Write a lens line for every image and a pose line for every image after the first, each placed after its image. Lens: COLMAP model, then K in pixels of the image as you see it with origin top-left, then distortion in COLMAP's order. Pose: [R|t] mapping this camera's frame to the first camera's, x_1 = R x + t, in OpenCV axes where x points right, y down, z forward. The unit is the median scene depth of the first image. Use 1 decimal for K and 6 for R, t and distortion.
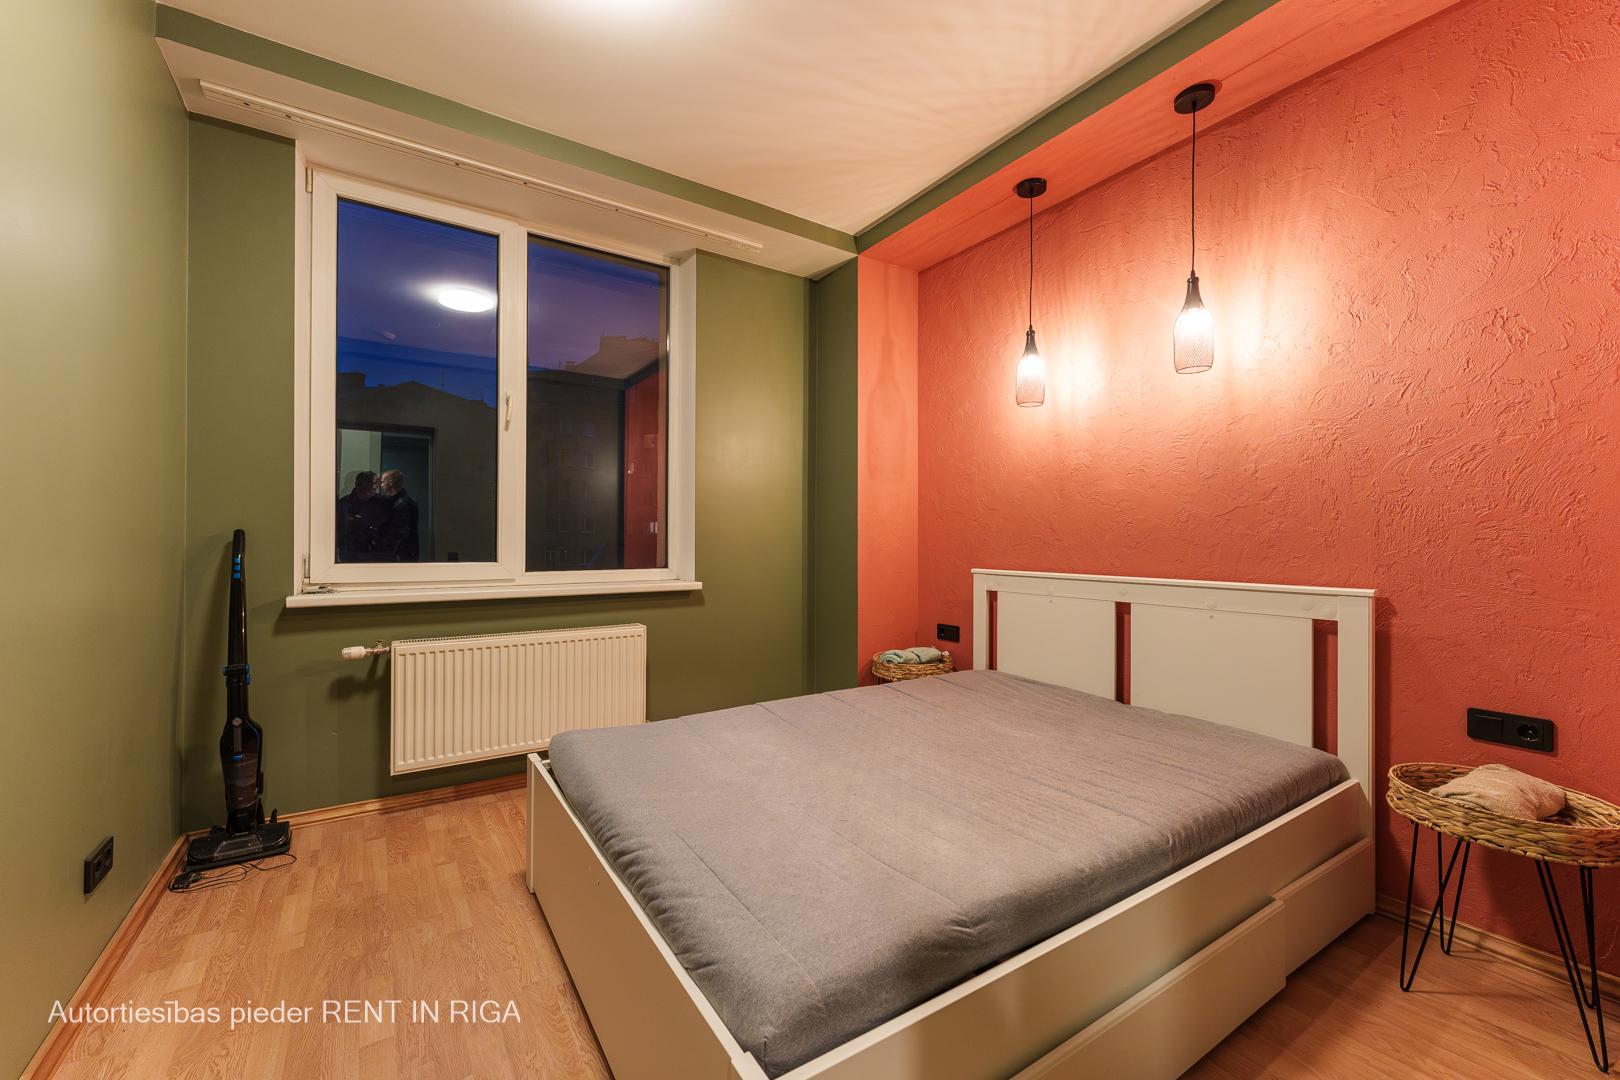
lens RADIAL K [[645.5, 0, 814.8], [0, 645.5, 537.5], [0, 0, 1]] dist [0.002444, 0.000497]
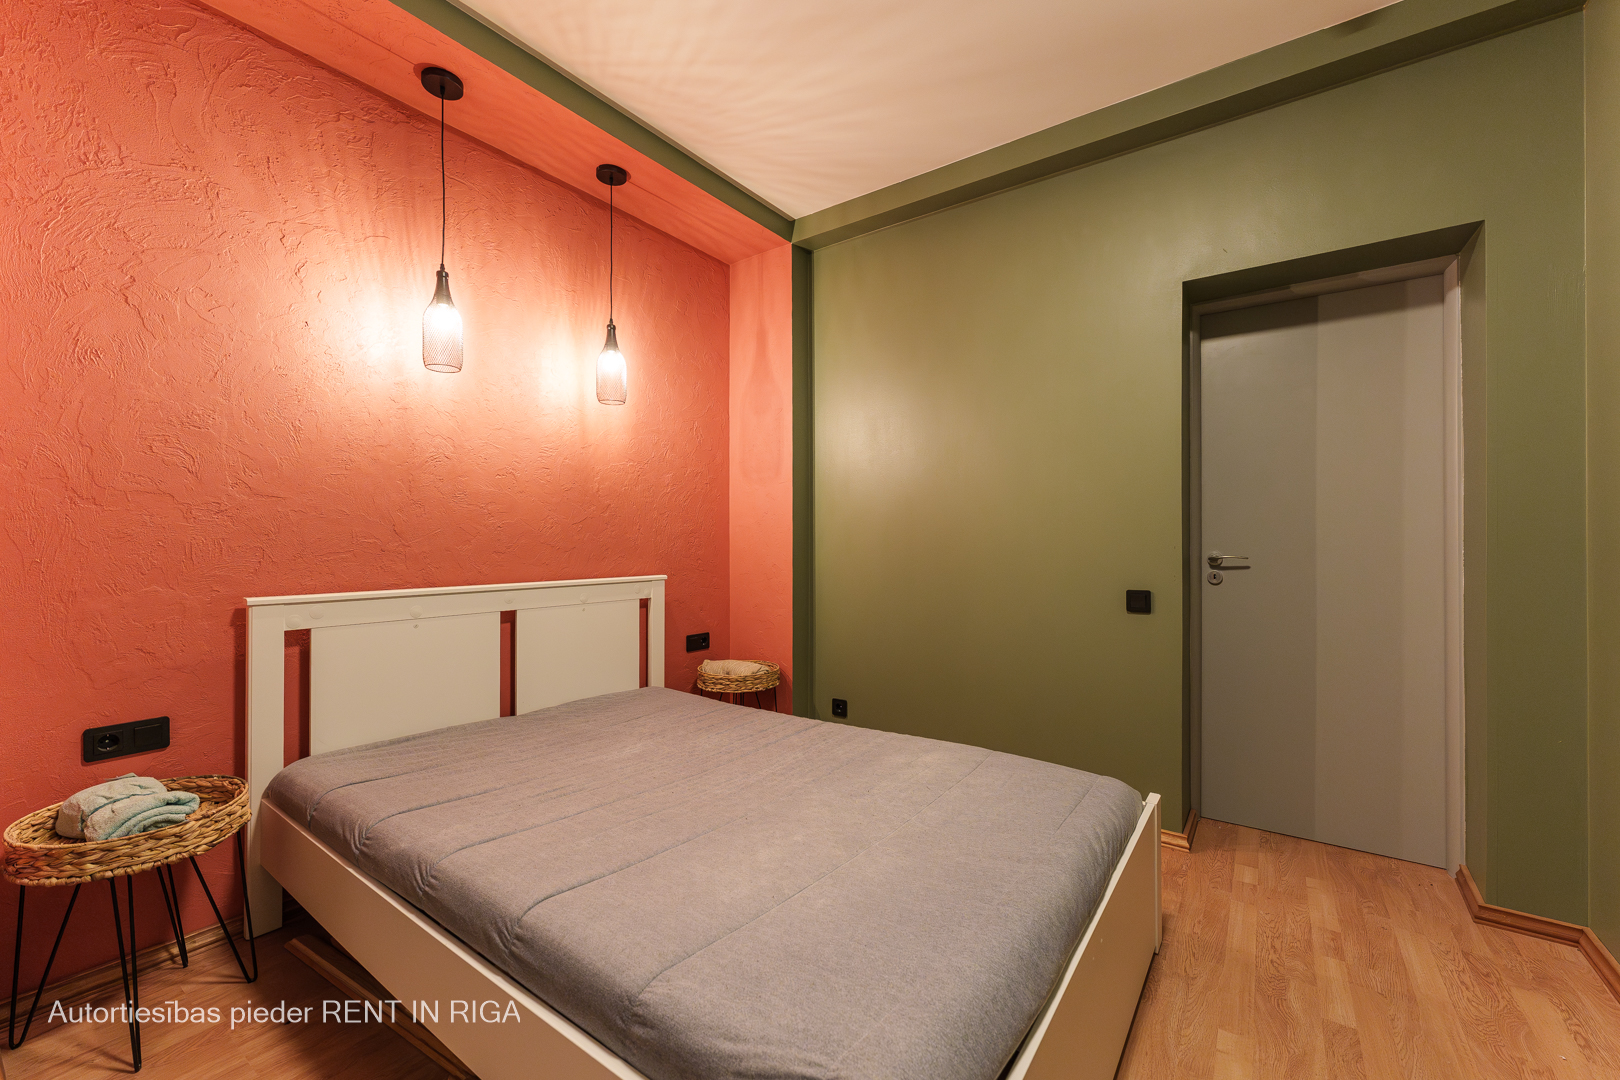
lens RADIAL K [[645.5, 0, 796.2], [0, 645.5, 537.7], [0, 0, 1]] dist [0.002444, 0.000497]
pose [[-0.326516, -0.000660, 0.945191, -0.575356], [-0.005271, 0.999985, -0.001123, -0.008287], [-0.945177, -0.005349, -0.326515, 0.939927]]
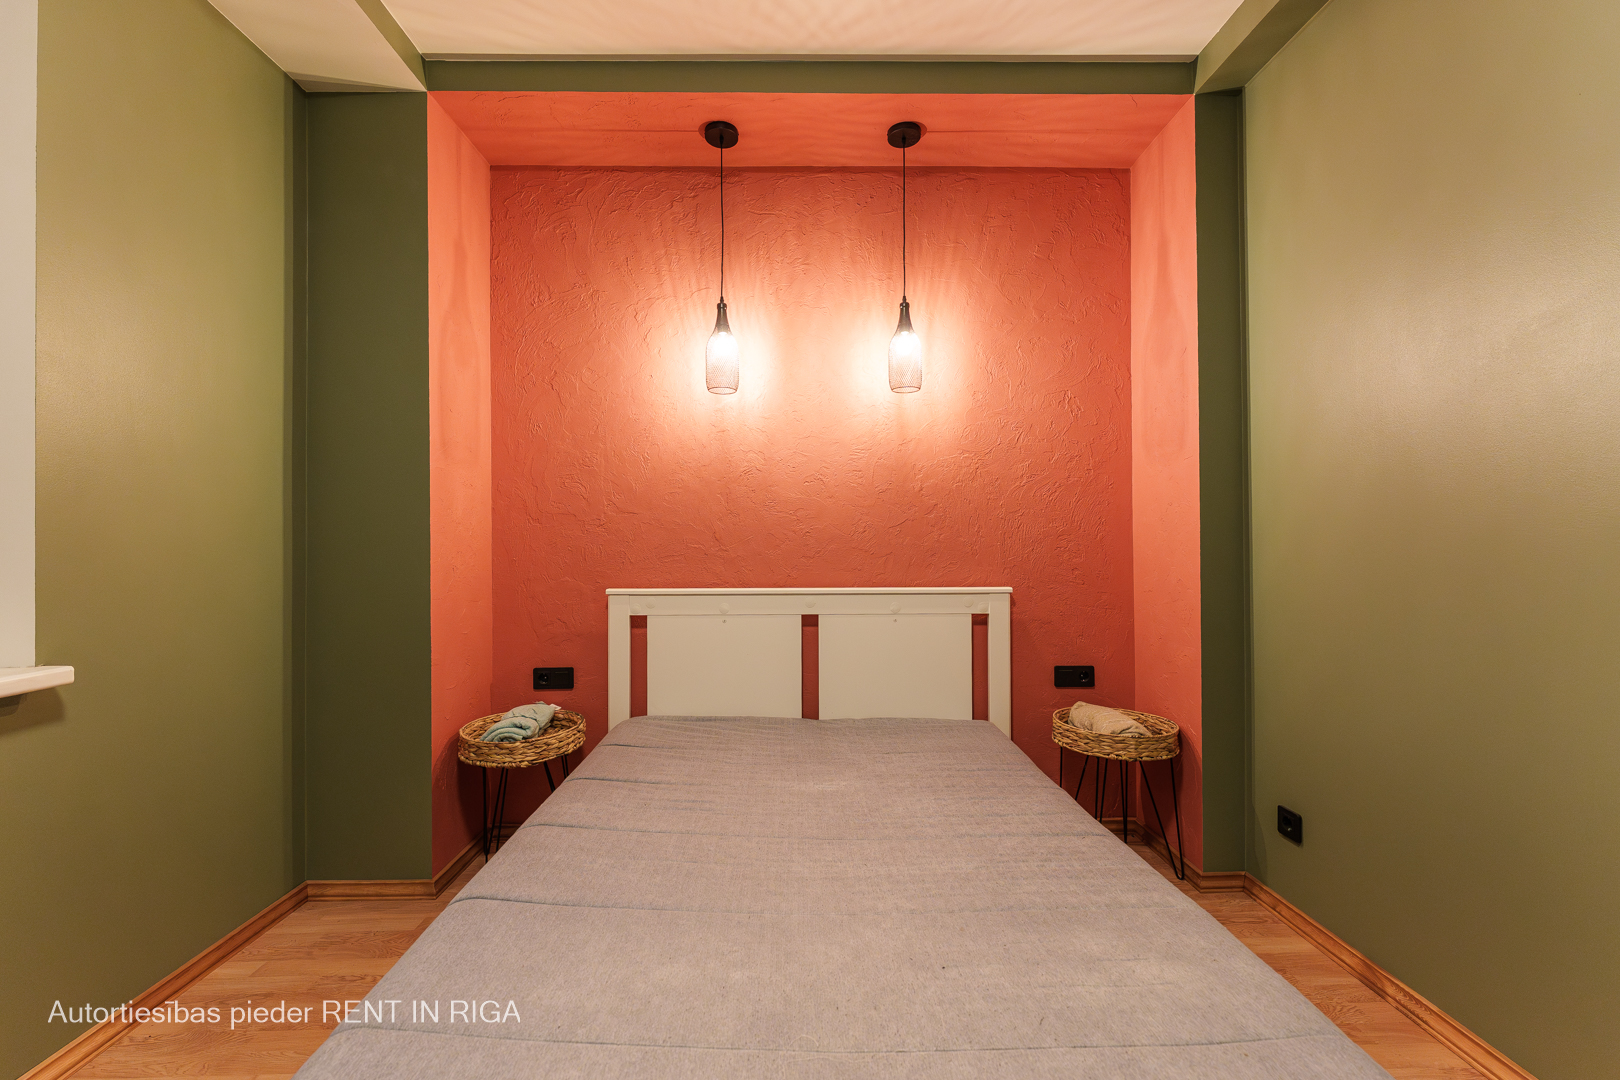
lens RADIAL K [[645.5, 0, 804.4], [0, 645.5, 538.6], [0, 0, 1]] dist [0.002444, 0.000497]
pose [[0.544153, -0.000935, 0.838986, -0.347519], [0.003043, 0.999995, -0.000859, -0.012989], [-0.838981, 0.003020, 0.544153, 0.497097]]
